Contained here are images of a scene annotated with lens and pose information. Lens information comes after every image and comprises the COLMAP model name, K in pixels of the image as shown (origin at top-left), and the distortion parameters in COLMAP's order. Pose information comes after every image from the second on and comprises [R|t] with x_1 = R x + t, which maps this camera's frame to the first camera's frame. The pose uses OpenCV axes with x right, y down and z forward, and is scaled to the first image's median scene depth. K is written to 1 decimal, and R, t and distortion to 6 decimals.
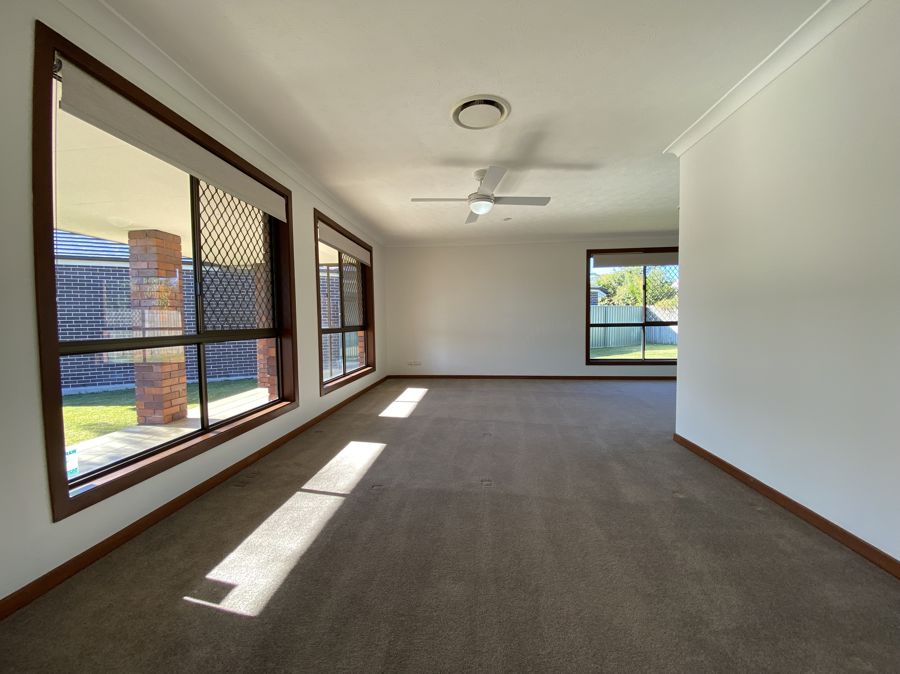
lens RADIAL K [[358.3, 0, 450.0], [0, 358.3, 337.0], [0, 0, 1]] dist [0.020553, -0.021959]
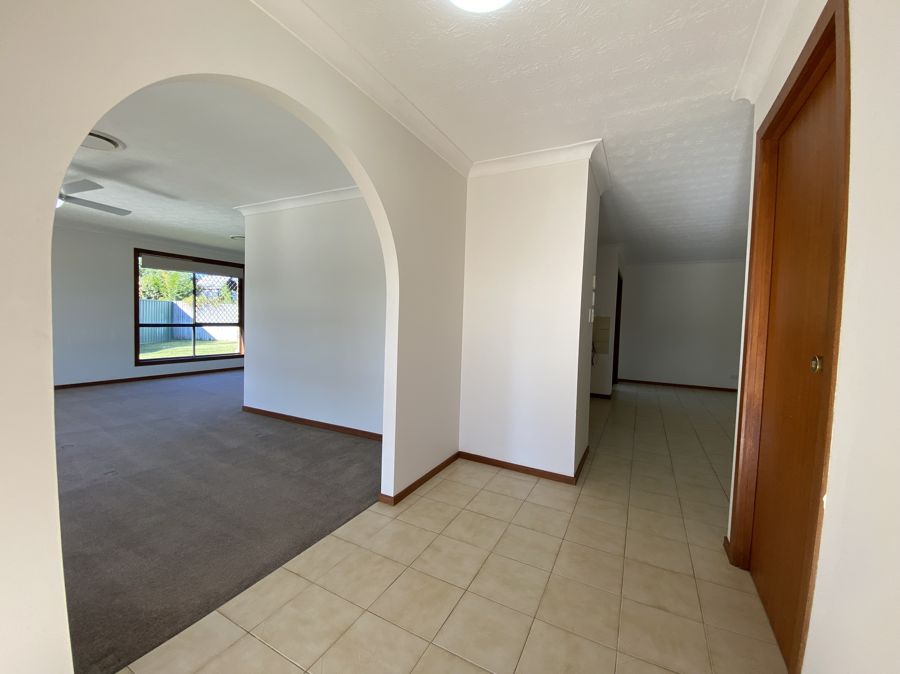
lens RADIAL K [[358.3, 0, 450.0], [0, 358.3, 337.0], [0, 0, 1]] dist [0.020553, -0.021959]
pose [[0.374442, -0.015241, 0.927125, -0.406688], [0.000010, 0.999865, 0.016433, -0.033873], [-0.927250, -0.006144, 0.374392, -0.314500]]
